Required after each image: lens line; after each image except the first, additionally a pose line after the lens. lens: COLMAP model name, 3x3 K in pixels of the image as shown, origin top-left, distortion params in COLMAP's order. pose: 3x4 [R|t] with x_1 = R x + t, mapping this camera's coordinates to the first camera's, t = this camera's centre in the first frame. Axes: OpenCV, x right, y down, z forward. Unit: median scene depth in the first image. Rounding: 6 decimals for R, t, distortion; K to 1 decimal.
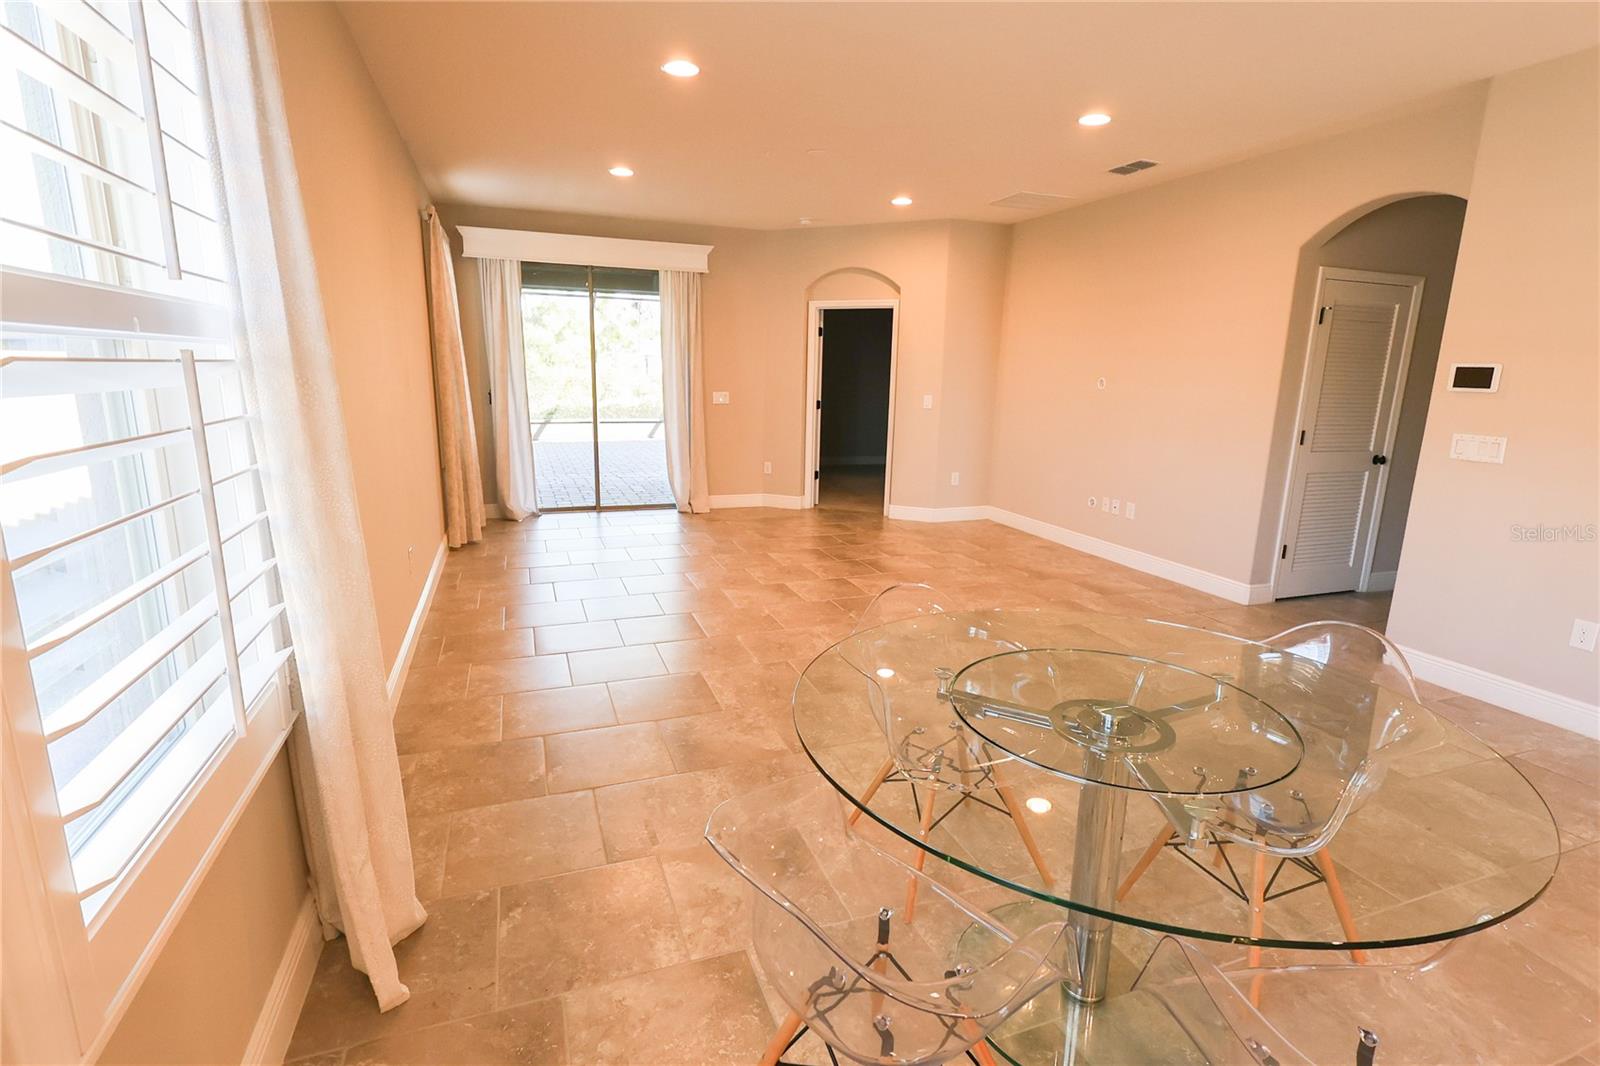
lens RADIAL K [[761.9, 0, 794.0], [0, 761.9, 532.2], [0, 0, 1]] dist [-0.004083, -0.000123]
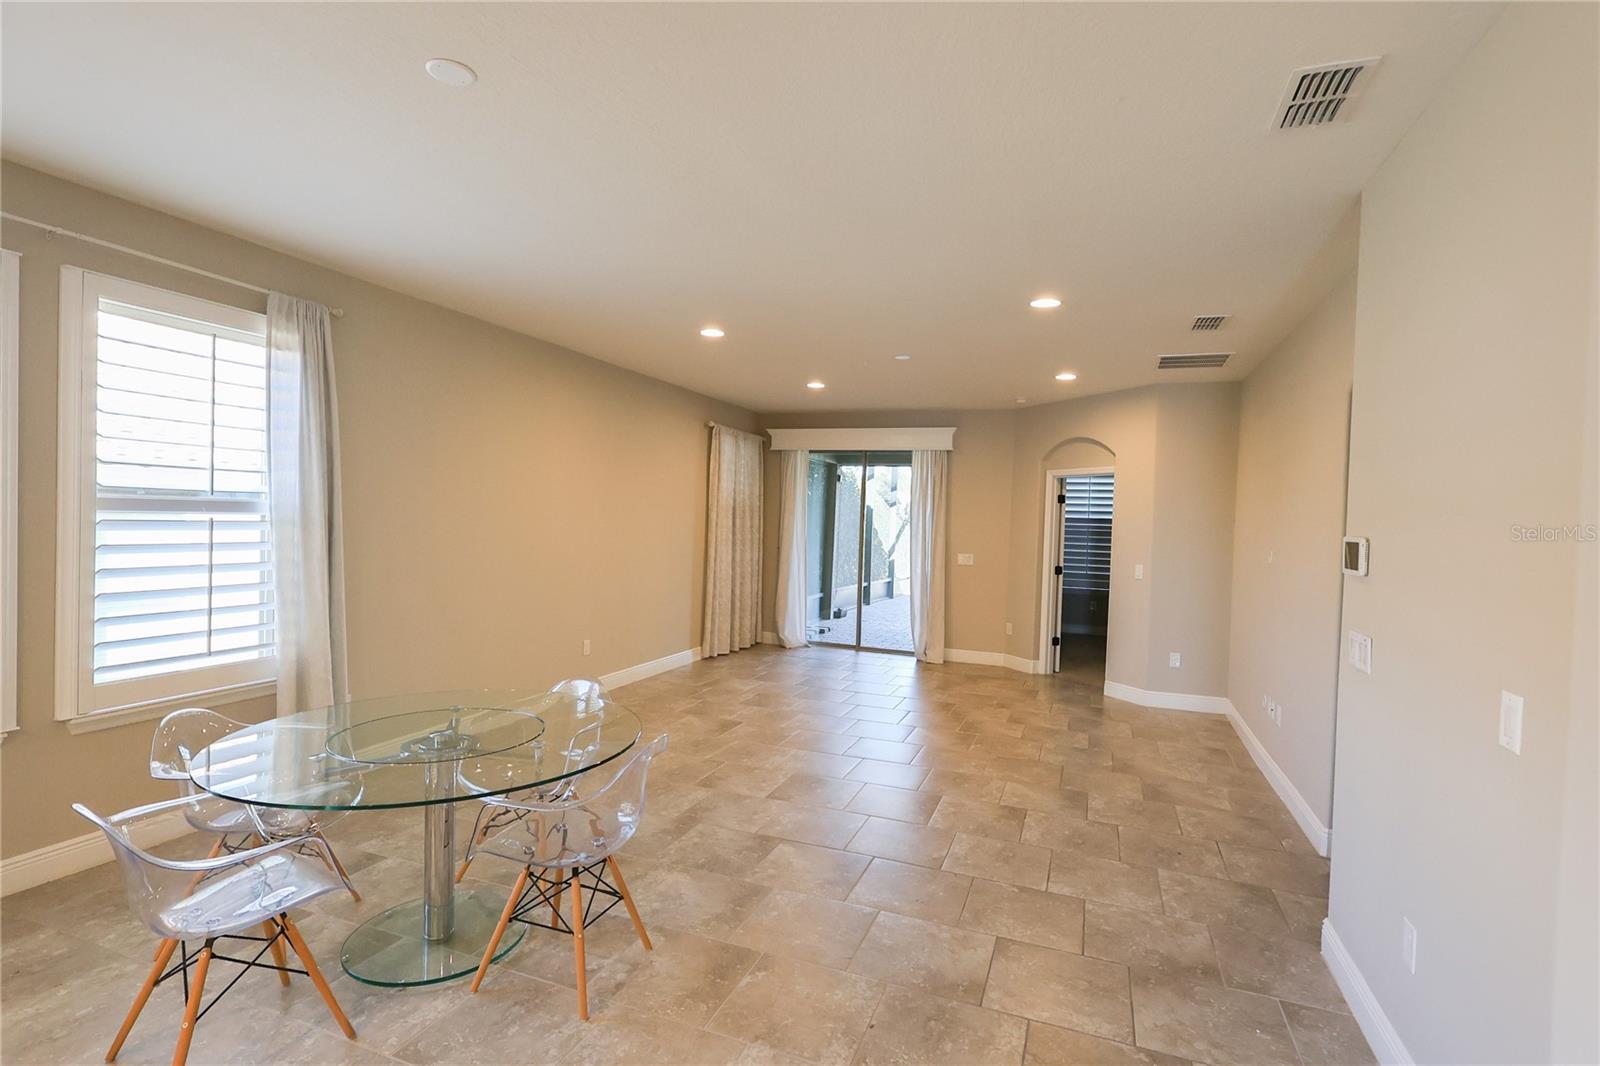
lens RADIAL K [[761.9, 0, 790.1], [0, 761.9, 531.1], [0, 0, 1]] dist [-0.004083, -0.000123]
pose [[0.752632, 0.016026, -0.658246, 0.447867], [-0.153767, 0.976339, -0.152046, -0.013337], [0.640234, 0.215652, 0.737288, 0.036362]]
